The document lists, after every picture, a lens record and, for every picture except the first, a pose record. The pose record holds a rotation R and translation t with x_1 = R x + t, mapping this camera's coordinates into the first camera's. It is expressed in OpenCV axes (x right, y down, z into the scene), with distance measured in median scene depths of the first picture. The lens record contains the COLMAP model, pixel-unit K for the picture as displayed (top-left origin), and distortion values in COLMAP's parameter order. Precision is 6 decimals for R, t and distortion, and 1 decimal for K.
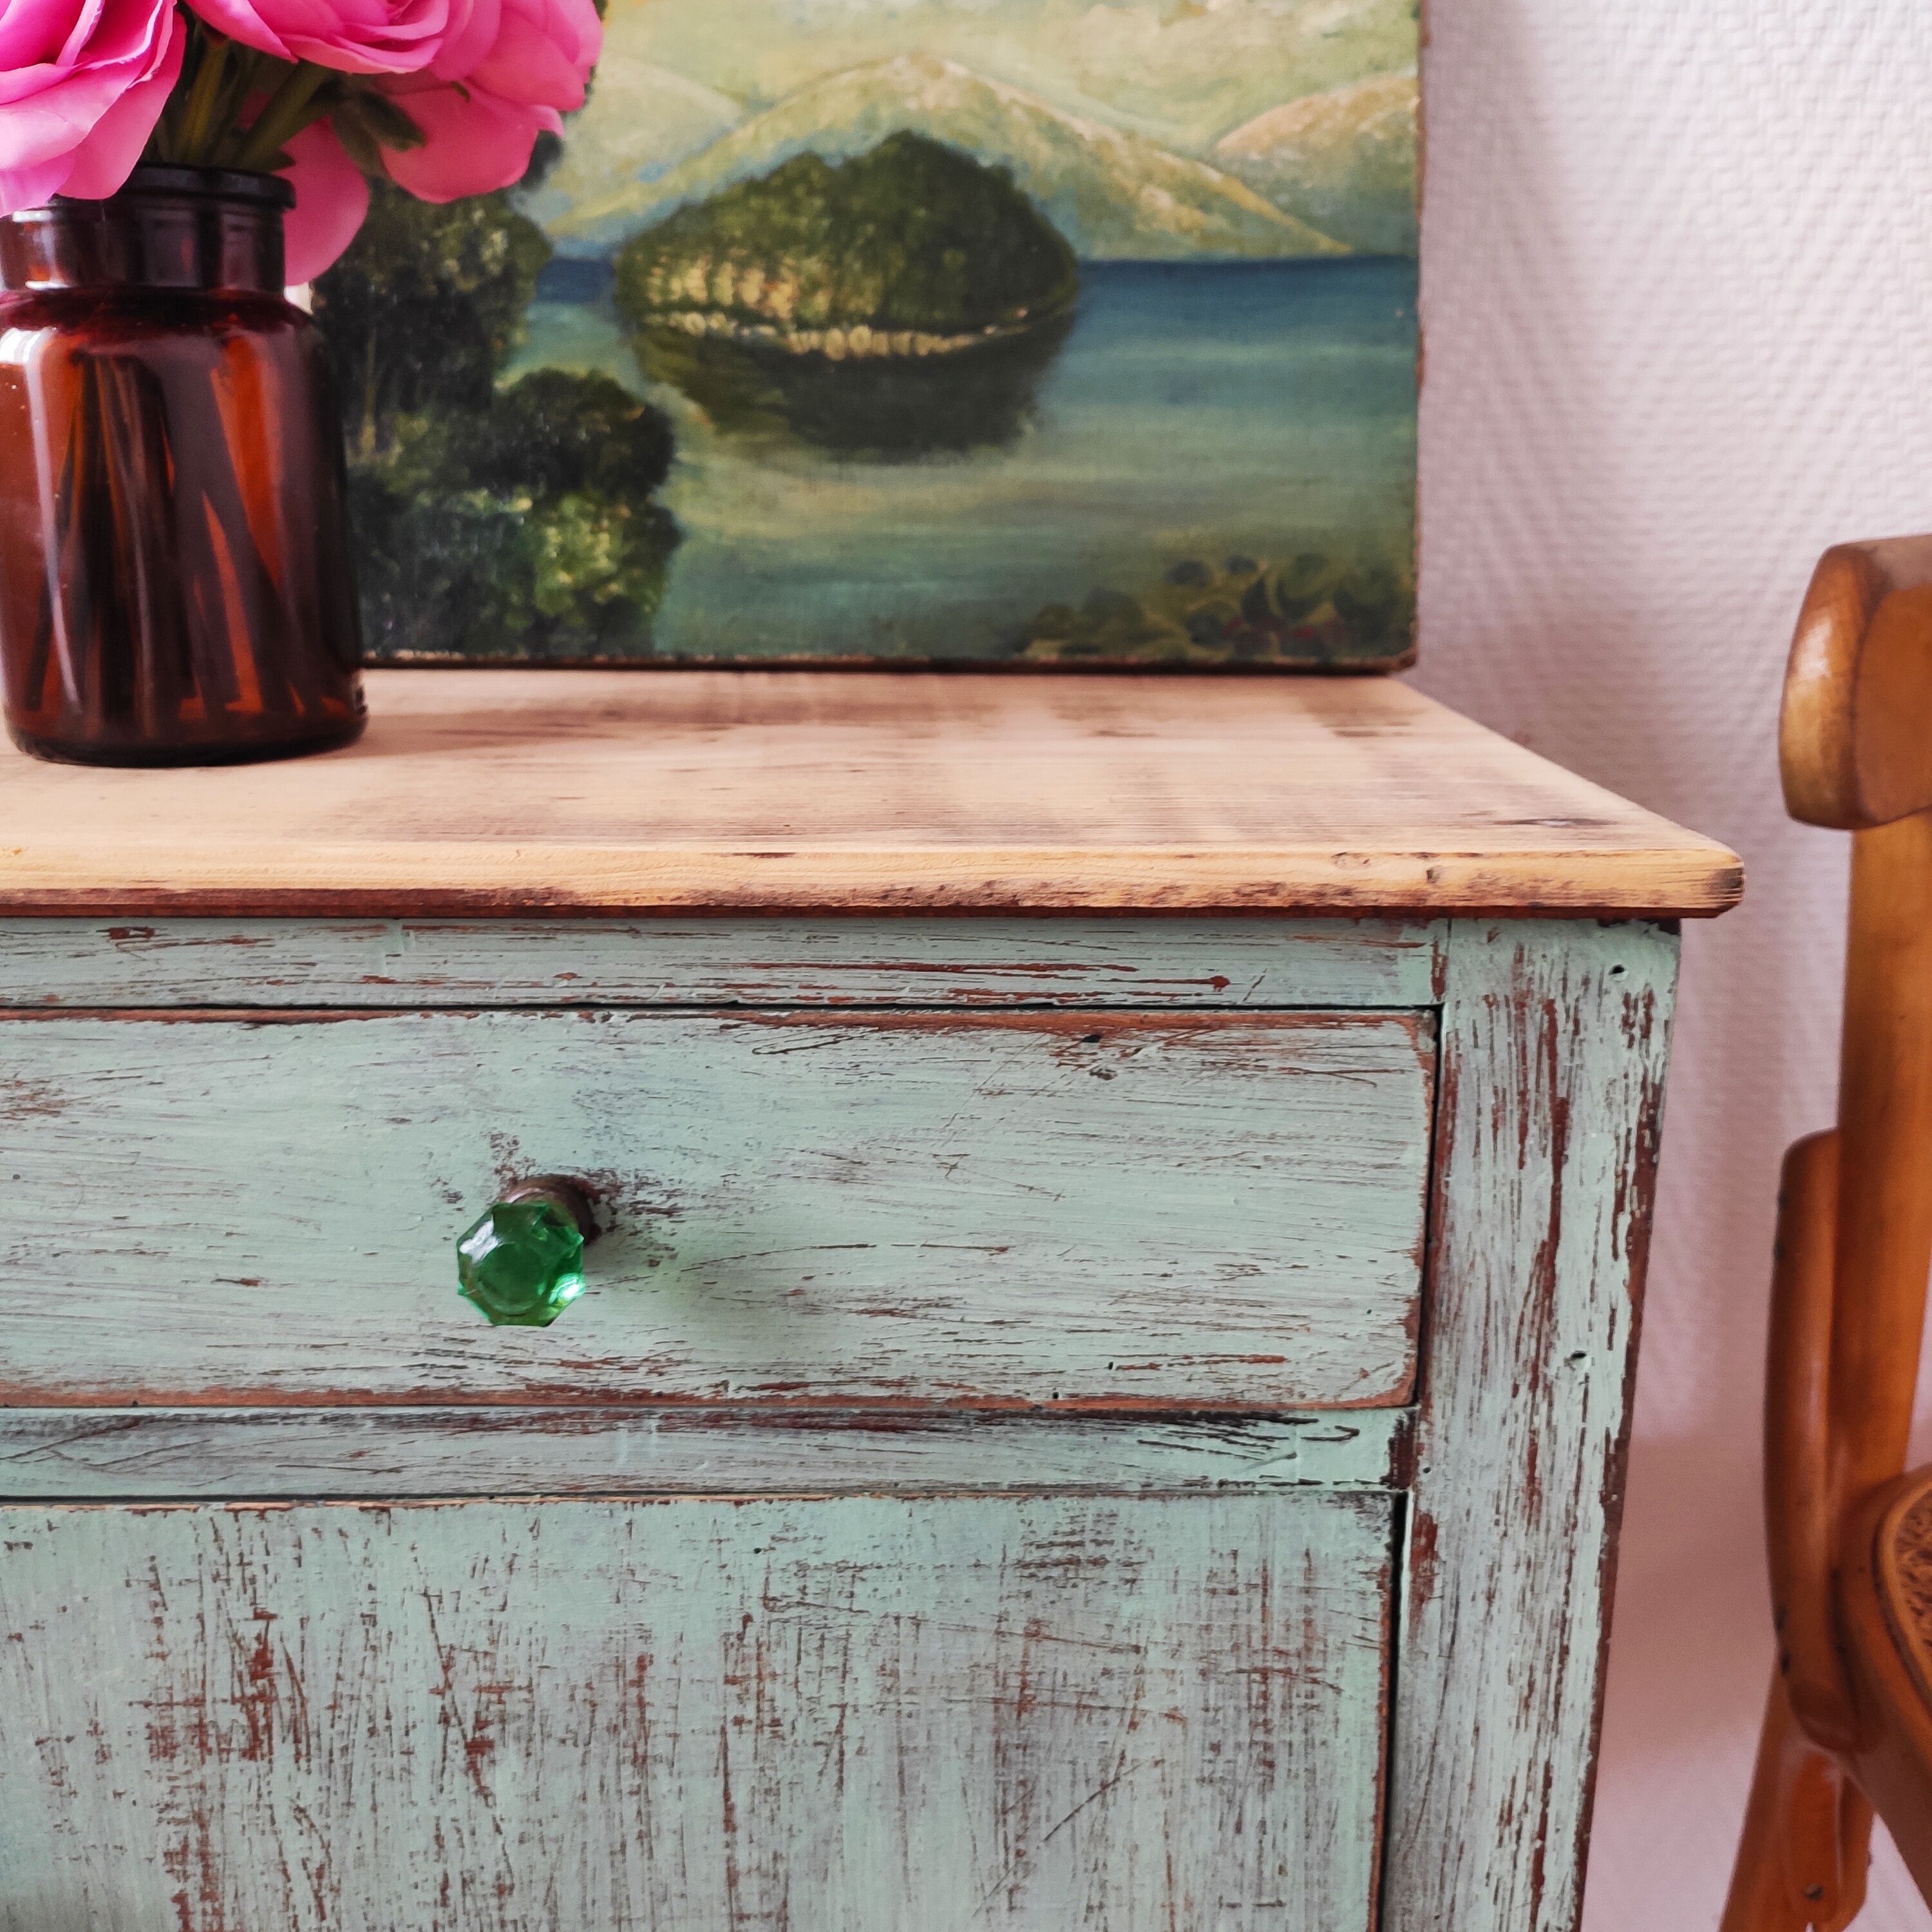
lens RADIAL K [[1927.7, 0, 977.0], [0, 1927.7, 980.1], [0, 0, 1]] dist [0.042971, 0.000000]
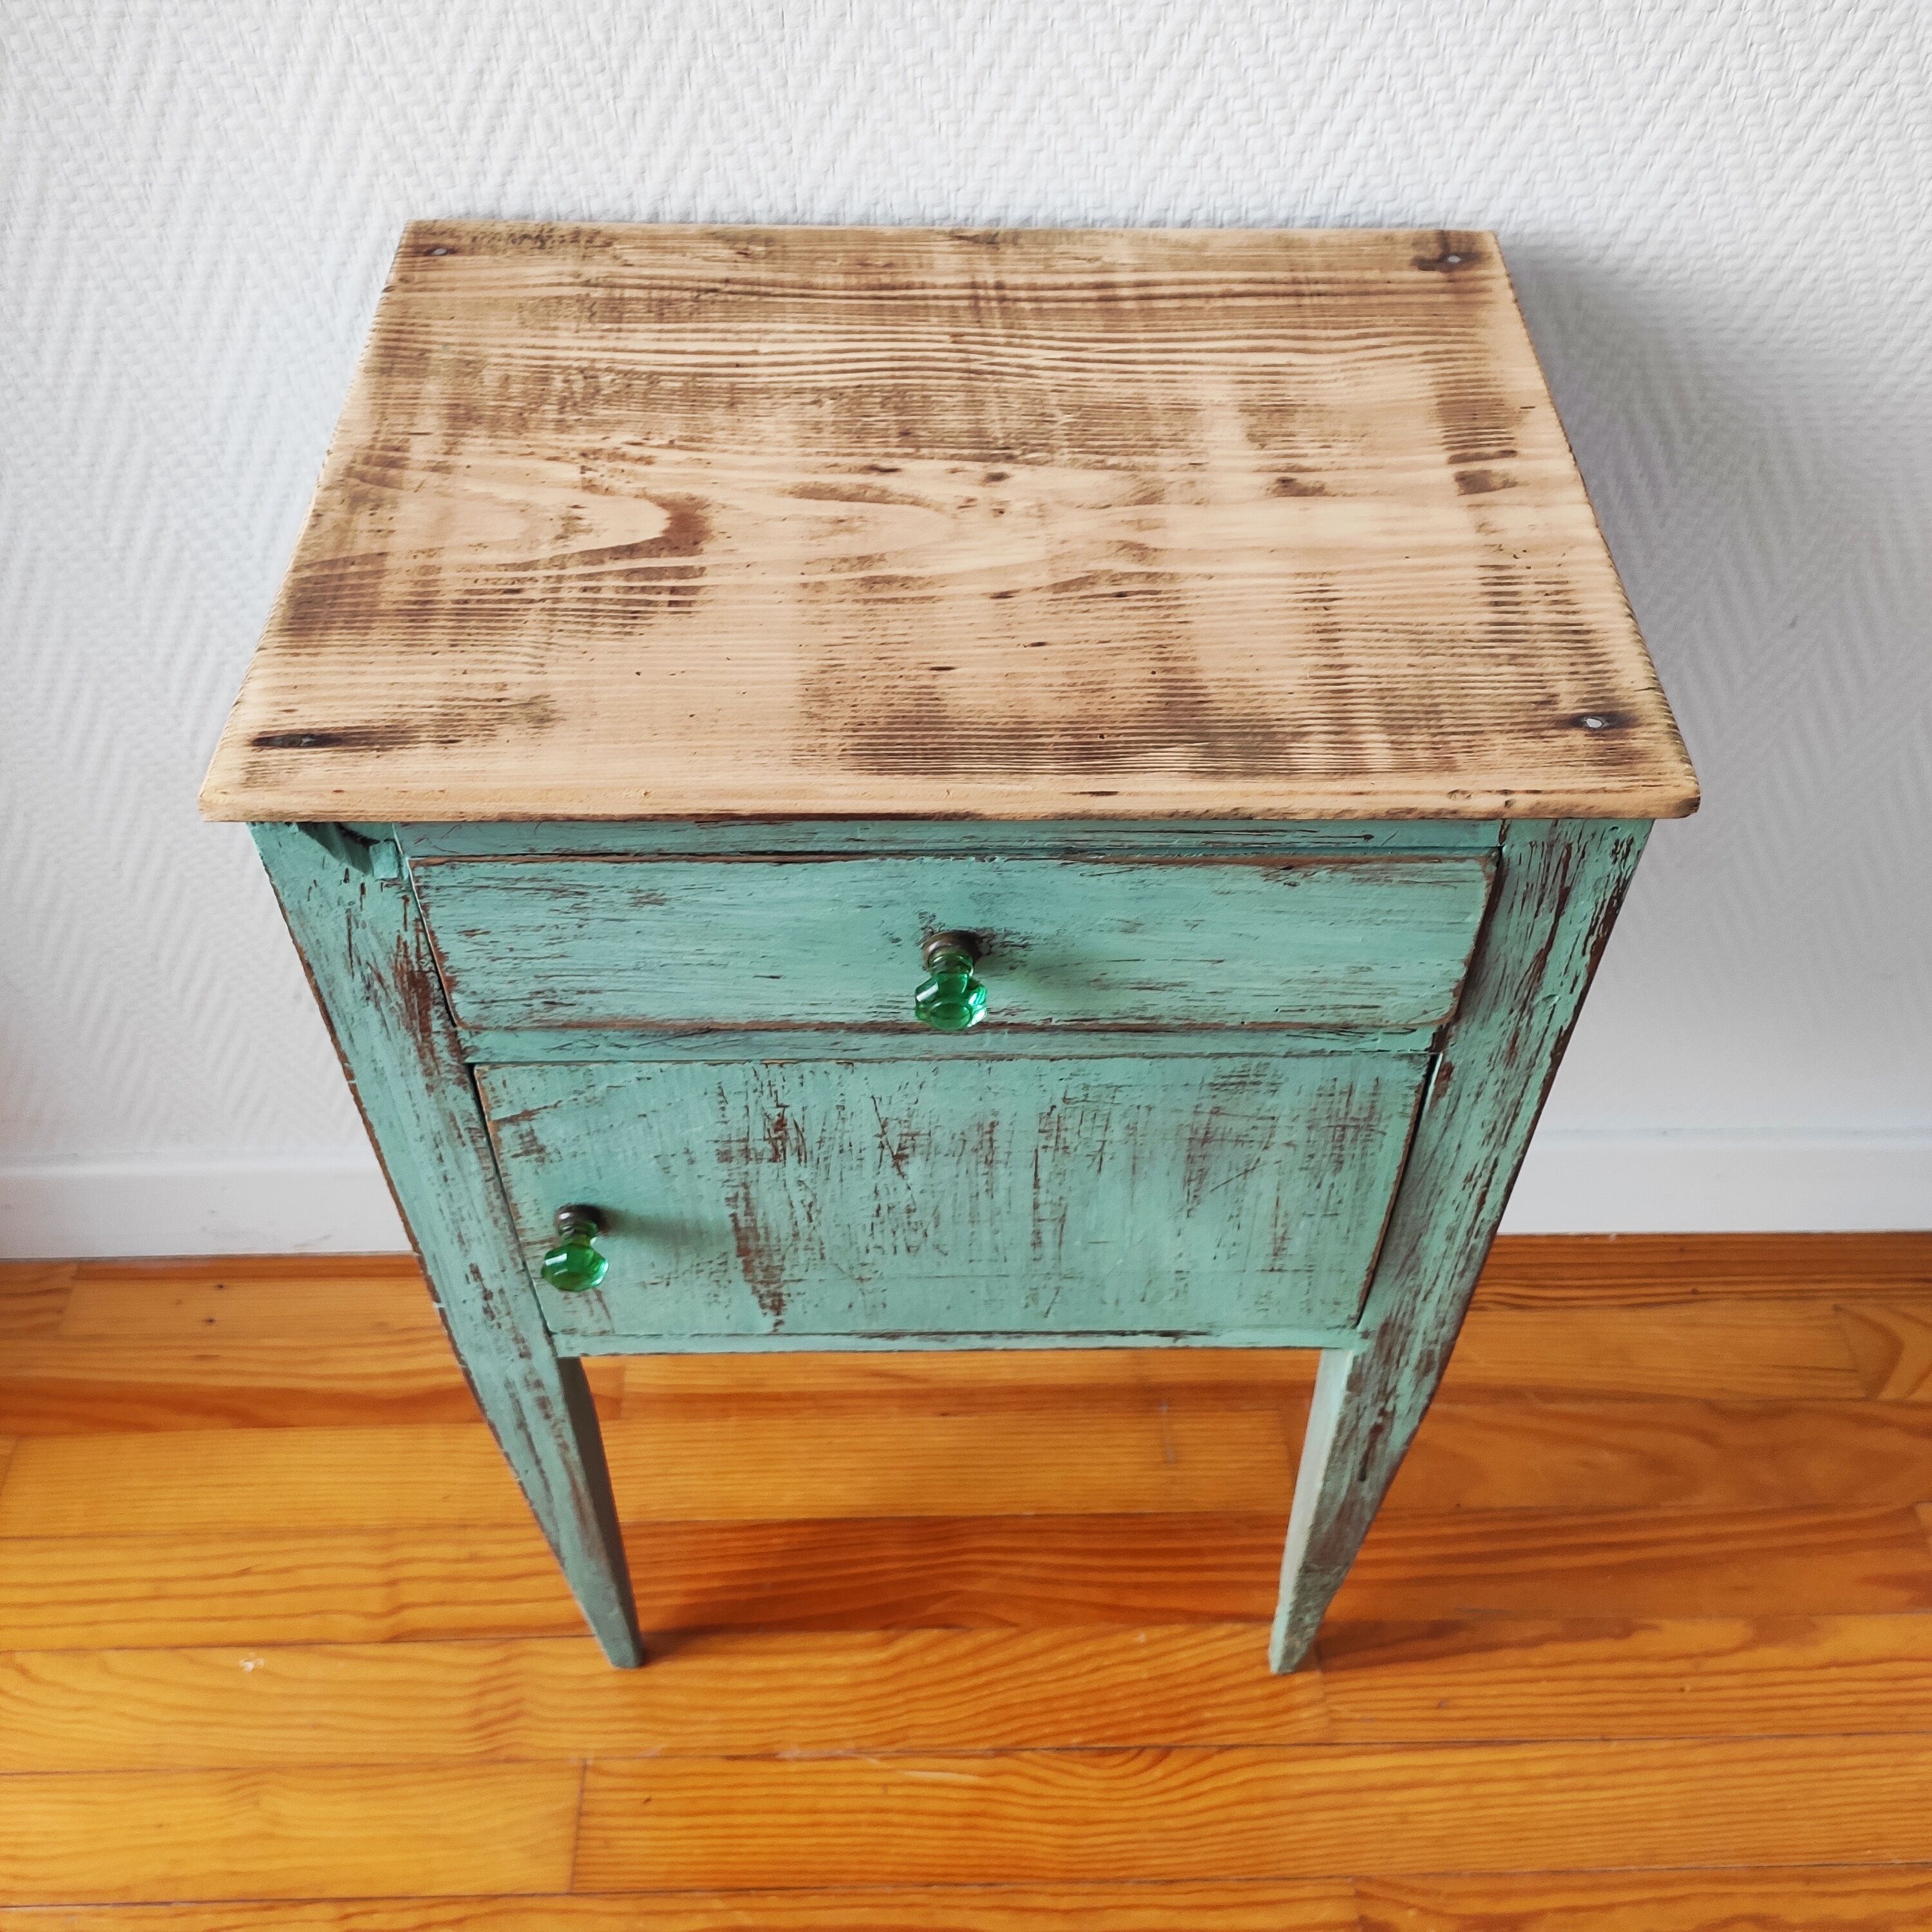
lens RADIAL K [[1927.7, 0, 974.4], [0, 1927.7, 959.3], [0, 0, 1]] dist [0.042971, 0.000000]
pose [[0.999998, 0.001250, 0.001401, -0.196013], [-0.001818, 0.831506, 0.555513, -0.767223], [-0.000471, -0.555515, 0.831506, -0.386920]]
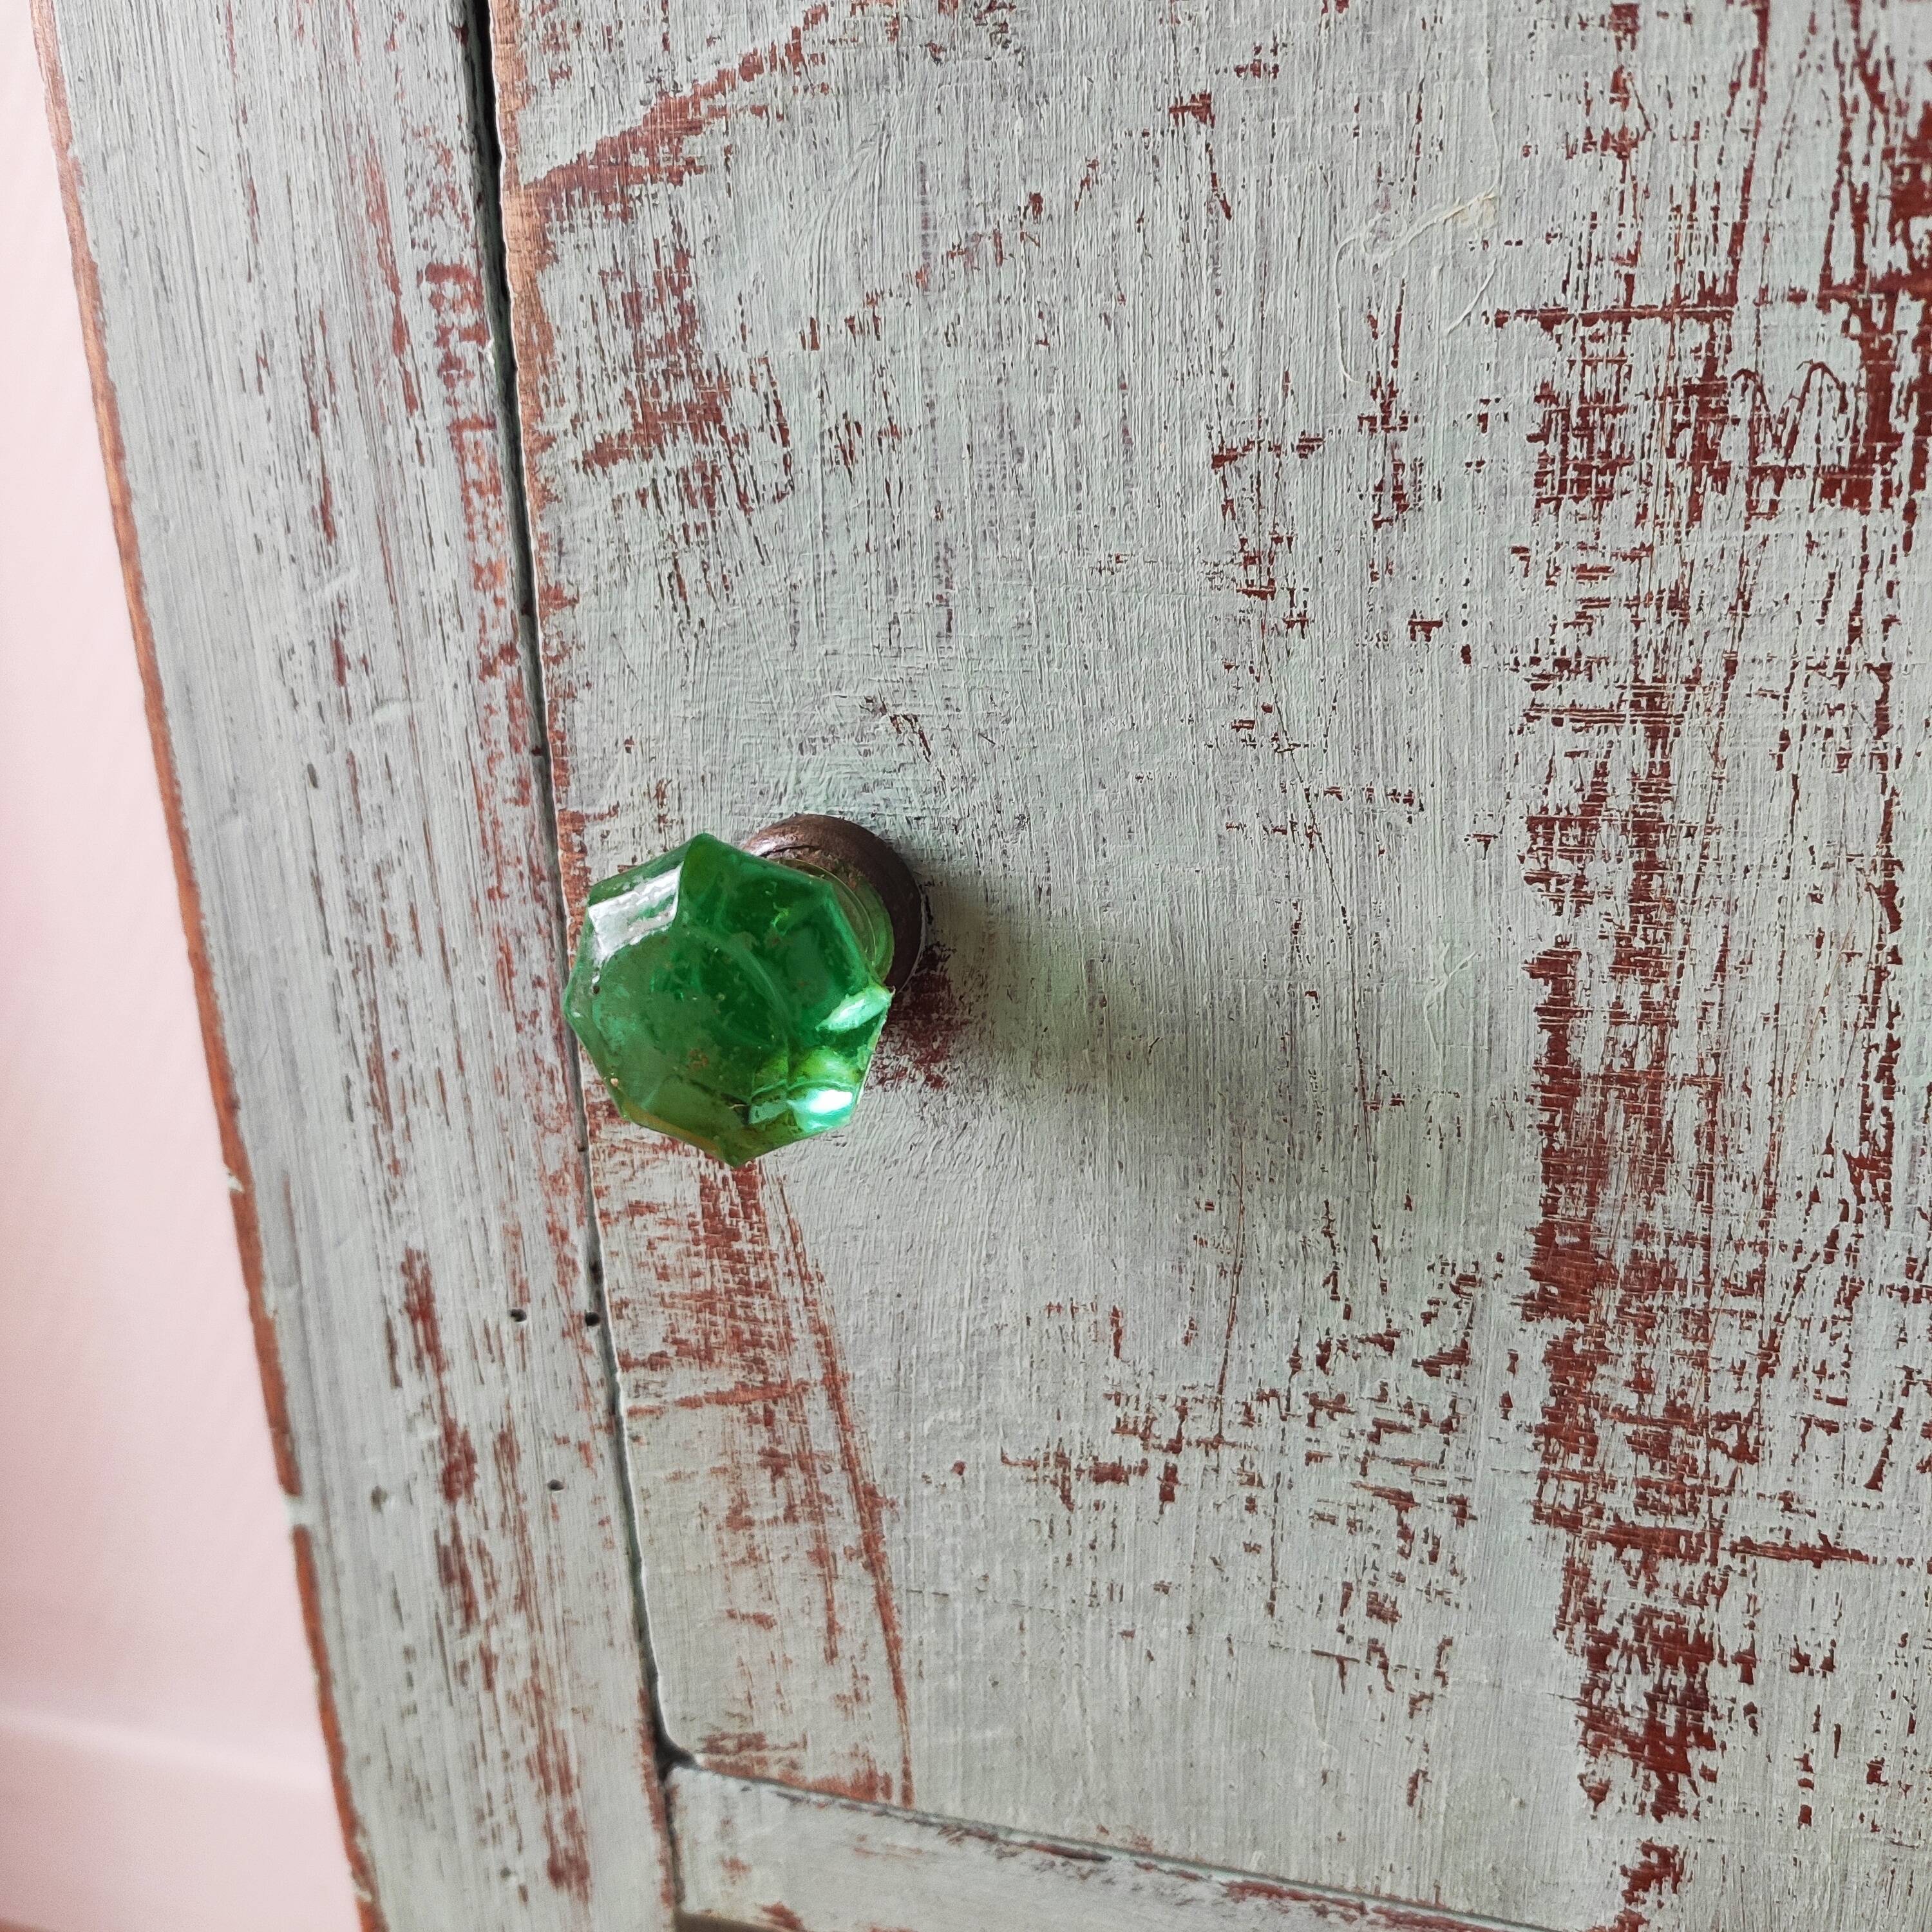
lens RADIAL K [[1996.2, 0, 972.5], [0, 1996.2, 970.4], [0, 0, 1]] dist [0.009143, 0.000000]
pose [[0.946532, 0.049346, -0.318814, -0.413135], [-0.034355, 0.998031, 0.052480, 0.479900], [0.320776, -0.038721, 0.946363, 0.648378]]
